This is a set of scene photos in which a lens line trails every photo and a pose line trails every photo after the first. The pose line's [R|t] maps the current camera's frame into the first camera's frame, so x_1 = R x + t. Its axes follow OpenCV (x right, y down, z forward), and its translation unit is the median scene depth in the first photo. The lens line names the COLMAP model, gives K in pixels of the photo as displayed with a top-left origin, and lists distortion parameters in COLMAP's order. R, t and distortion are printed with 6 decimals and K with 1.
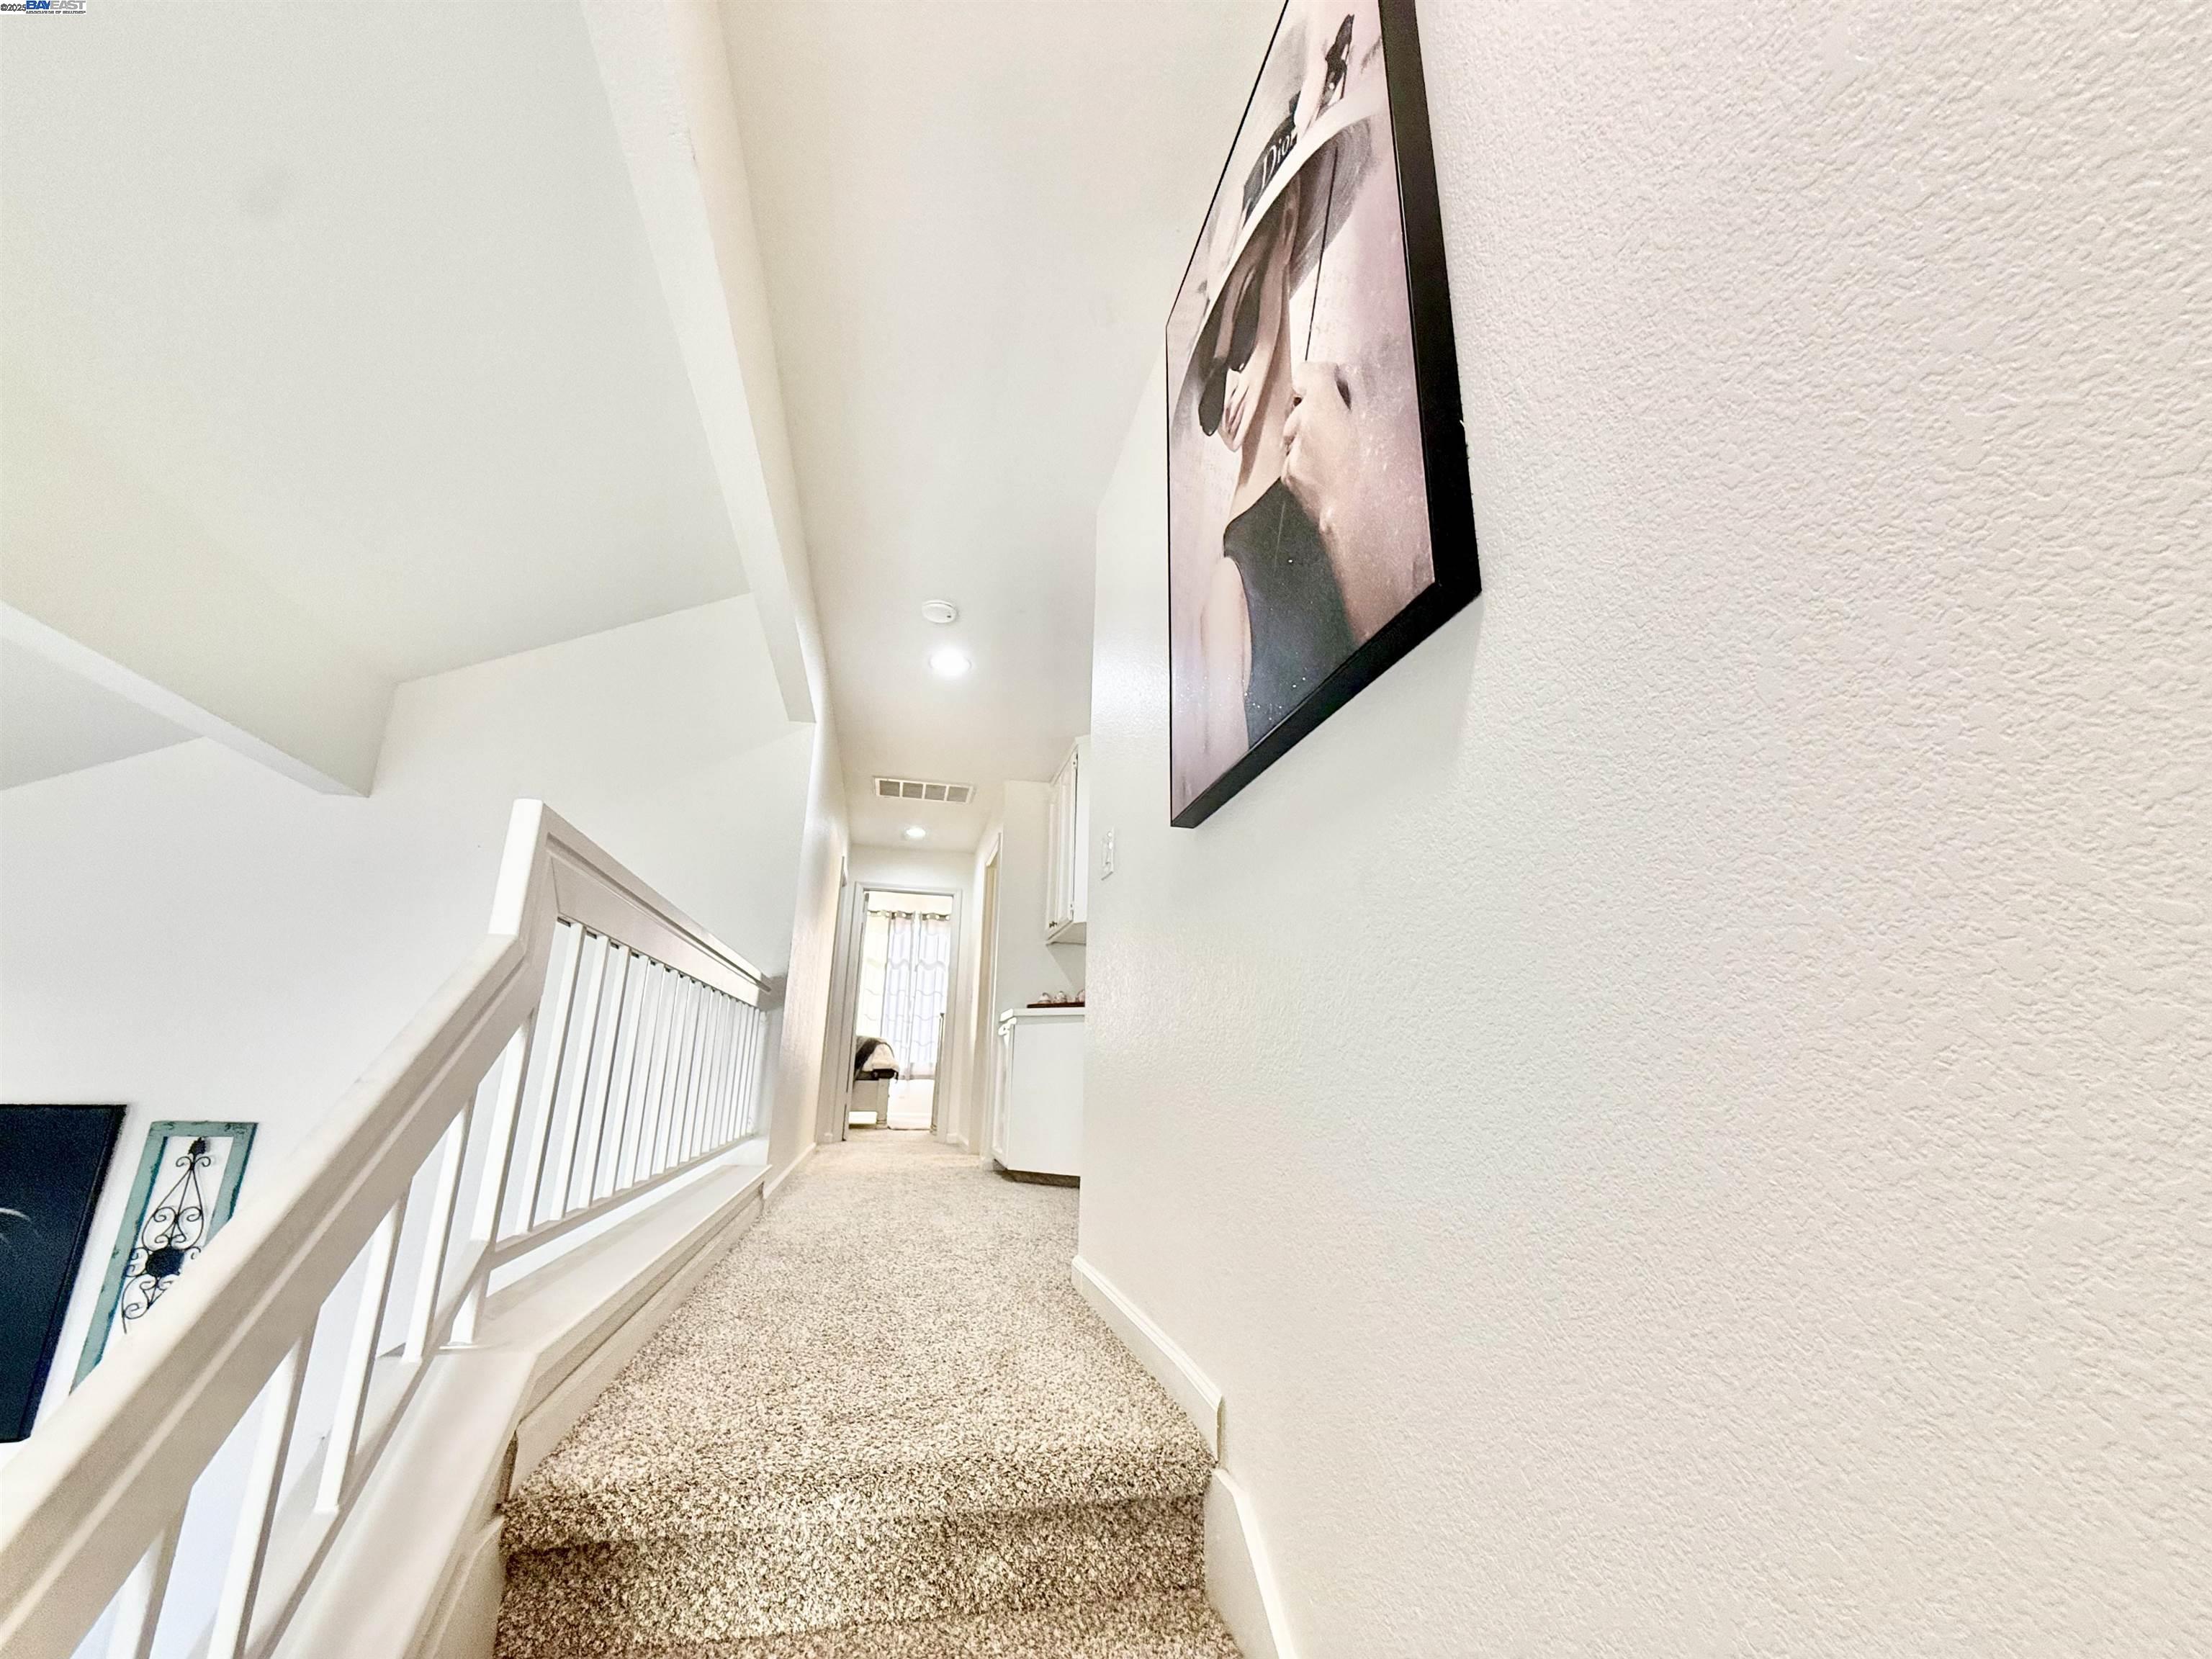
lens RADIAL K [[883.0, 0, 1109.5], [0, 883.0, 824.1], [0, 0, 1]] dist [-0.001089, 0.000640]
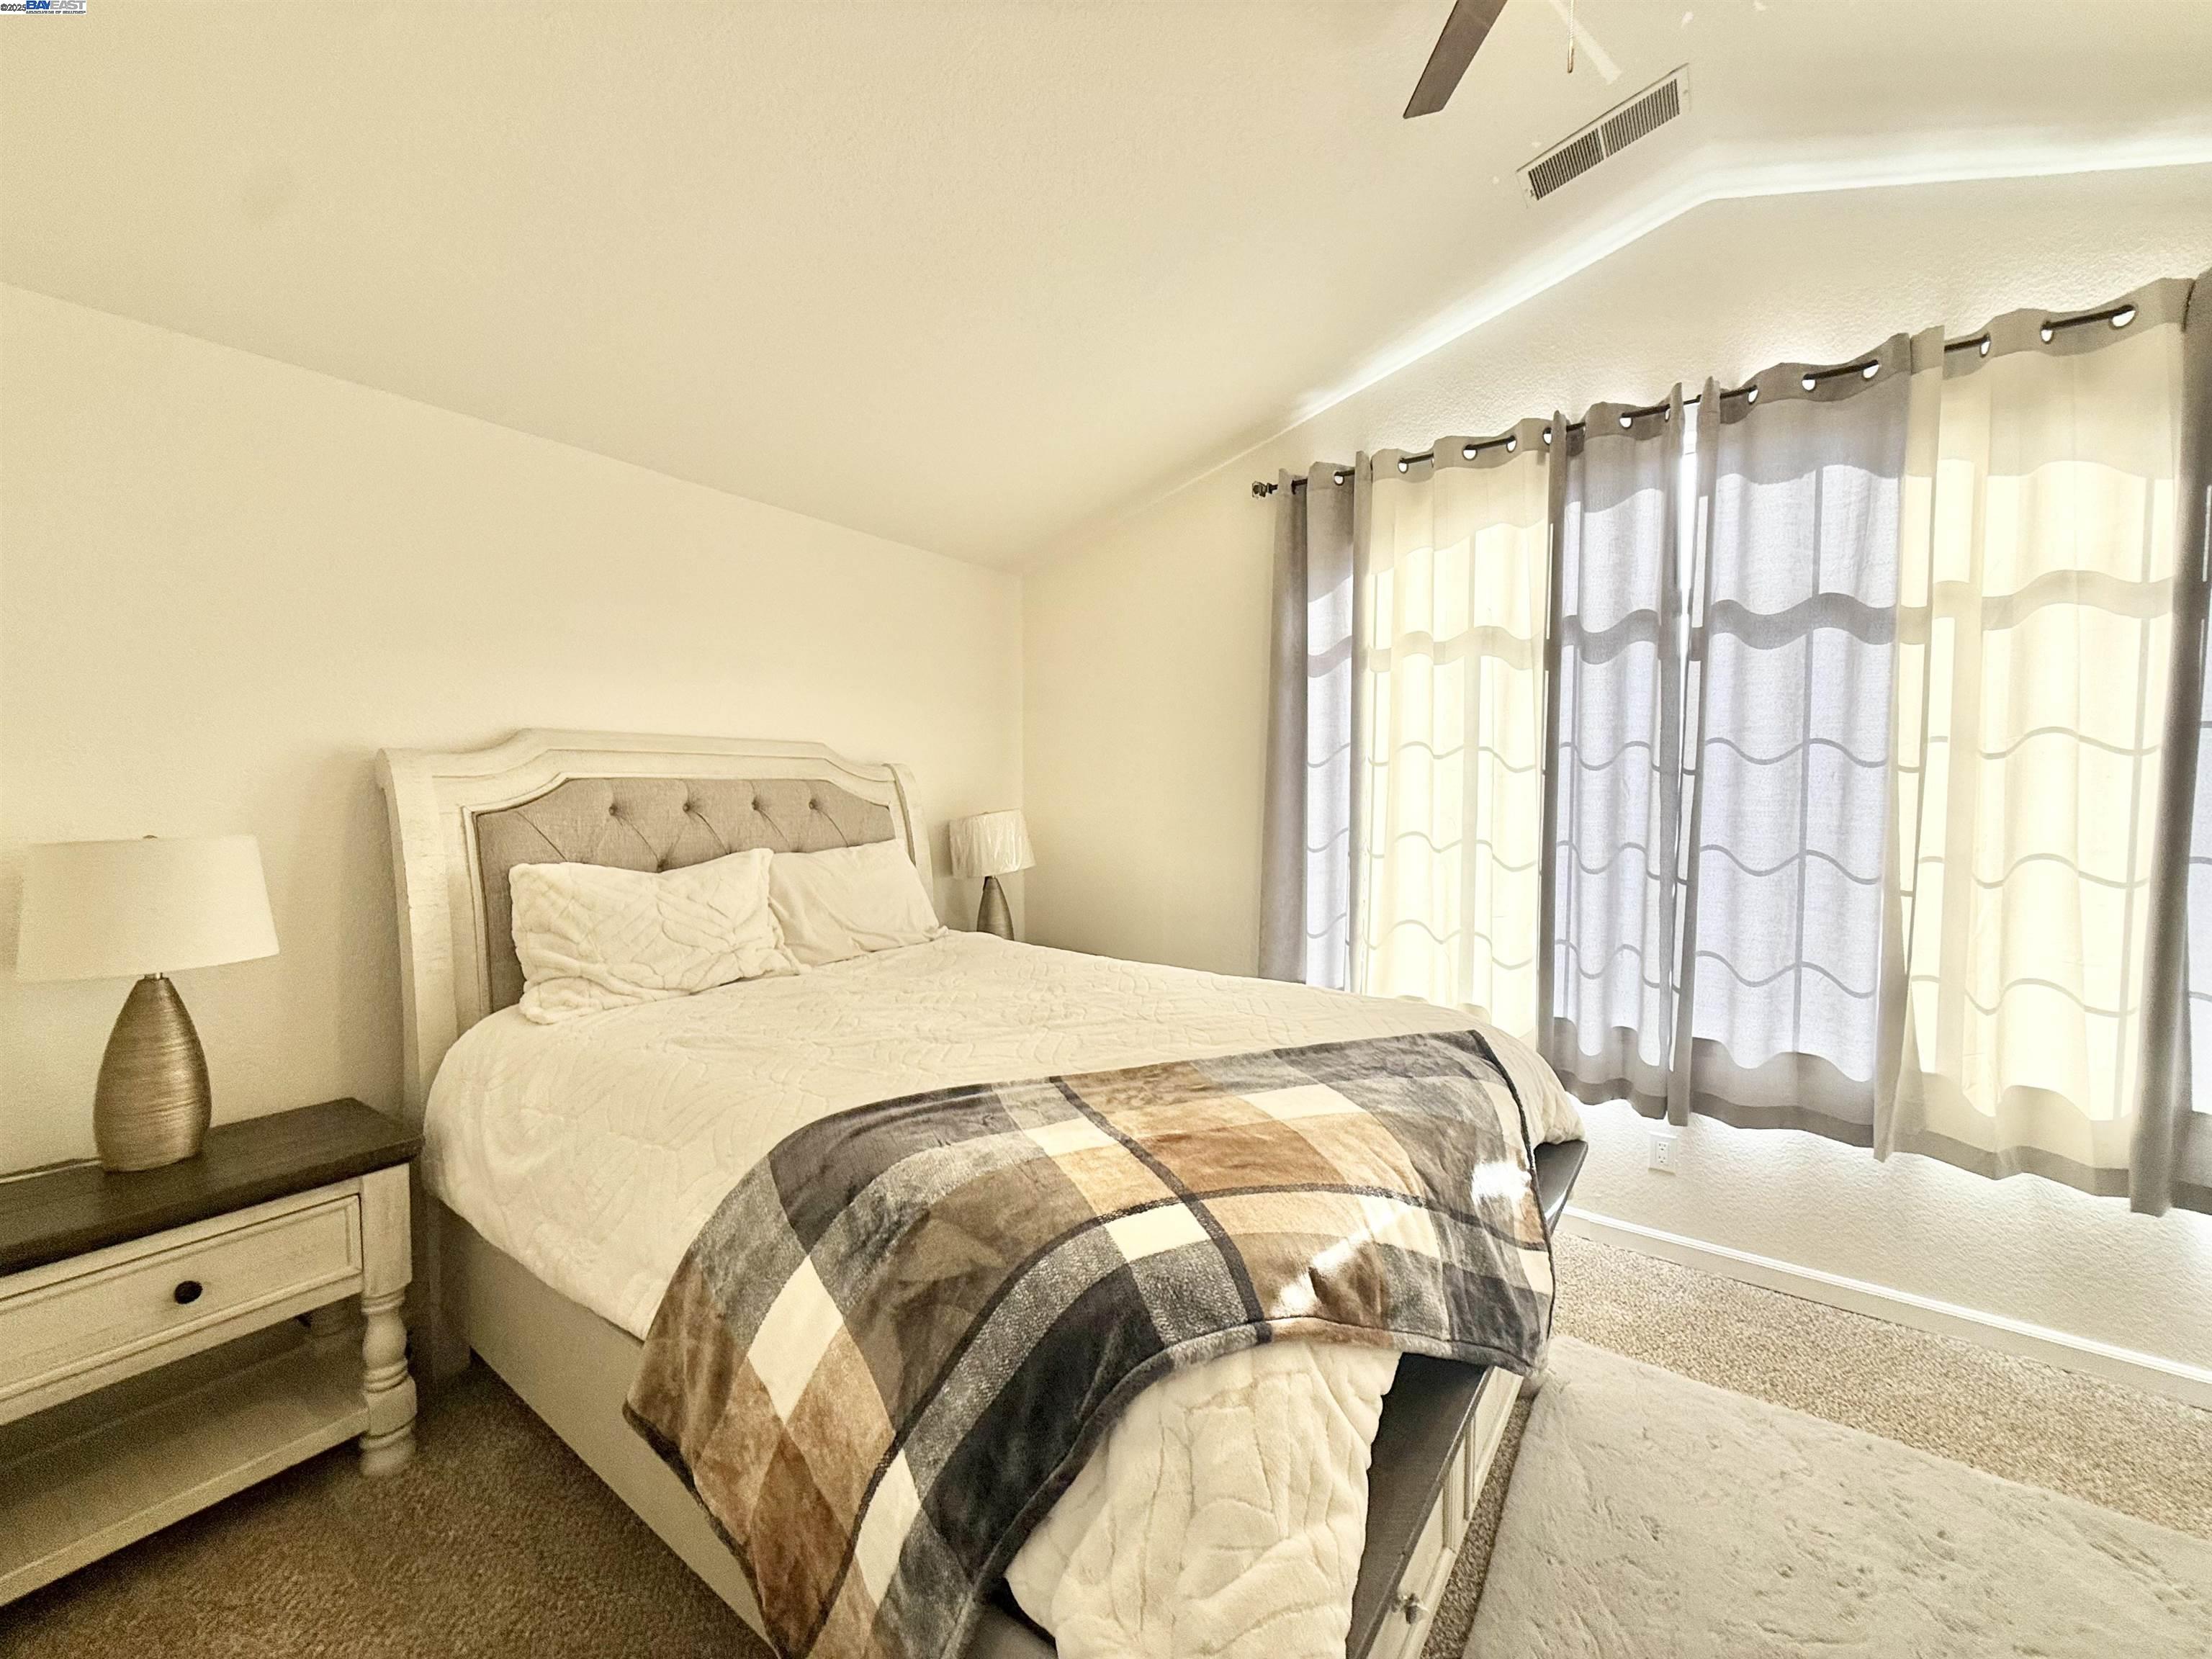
lens RADIAL K [[883.0, 0, 1103.6], [0, 883.0, 826.7], [0, 0, 1]] dist [-0.001089, 0.000640]
pose [[0.656764, 0.024077, -0.753712, -0.203009], [0.206011, 0.955741, 0.210043, 0.176734], [0.725411, -0.293222, 0.622736, 1.009490]]
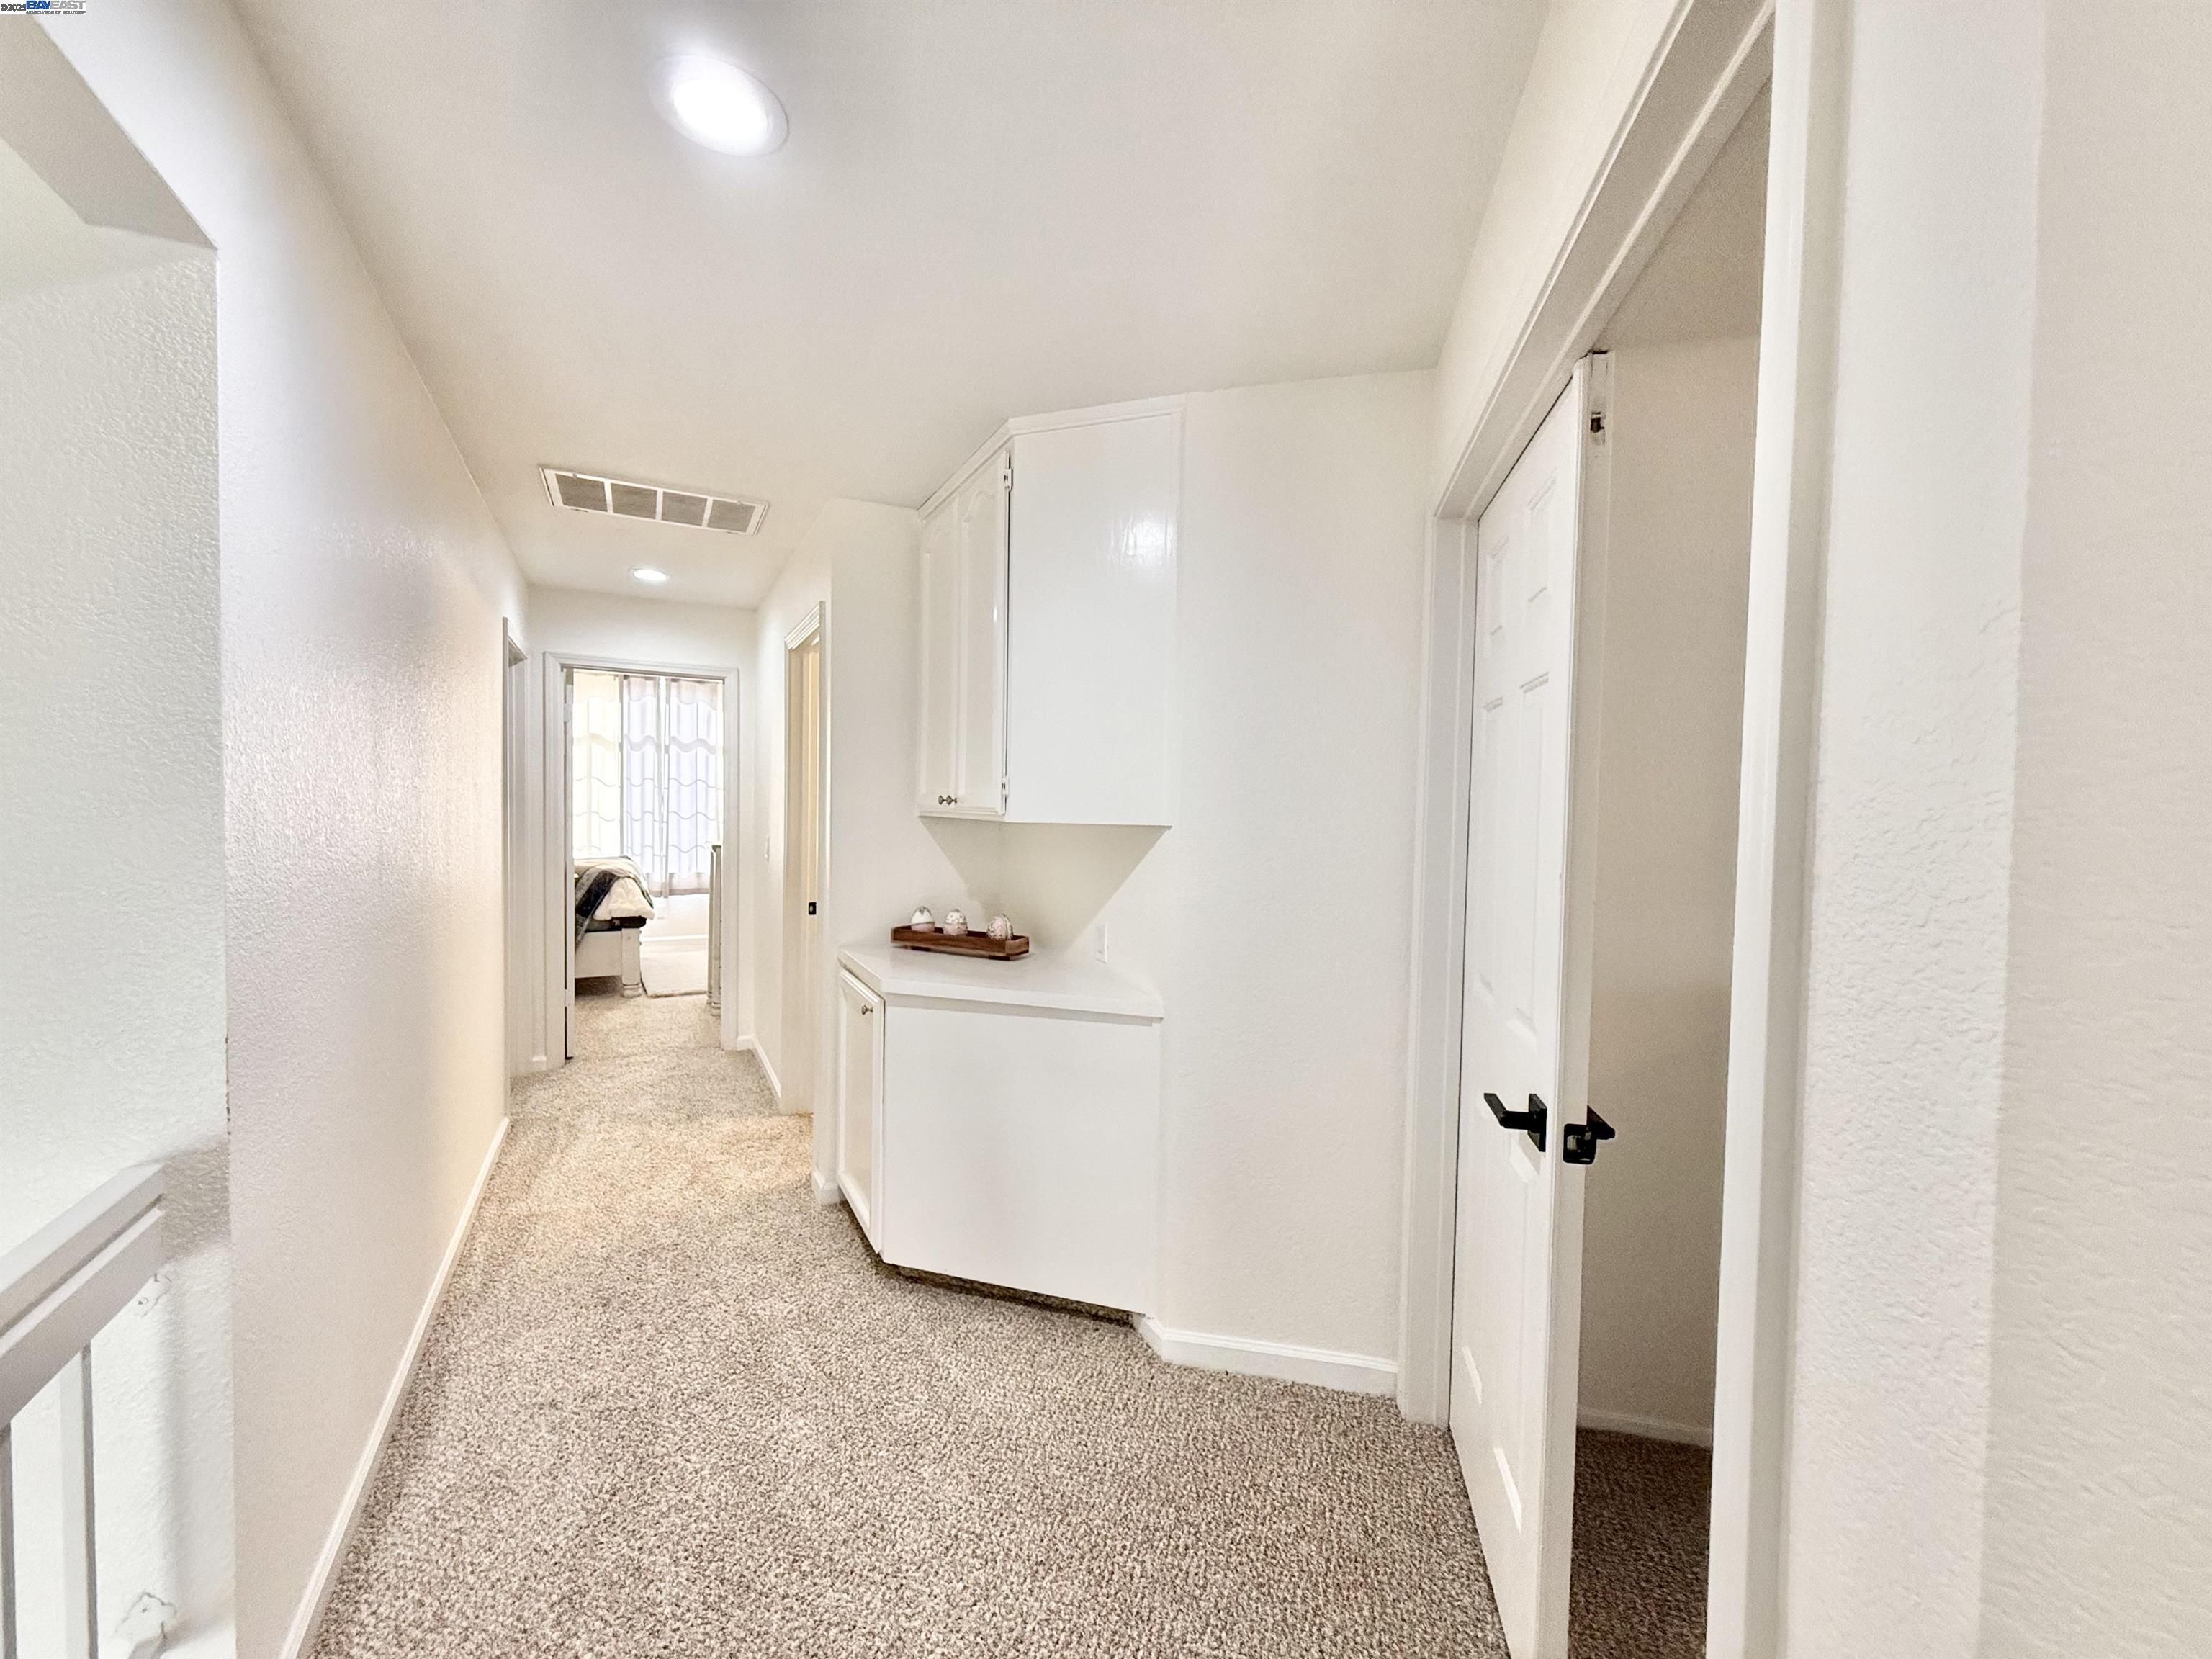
lens RADIAL K [[883.0, 0, 1105.0], [0, 883.0, 831.3], [0, 0, 1]] dist [-0.001089, 0.000640]
pose [[0.969917, -0.002785, 0.243421, -0.063917], [-0.072352, 0.951452, 0.299174, -0.021743], [-0.232437, -0.307786, 0.922627, 0.308802]]
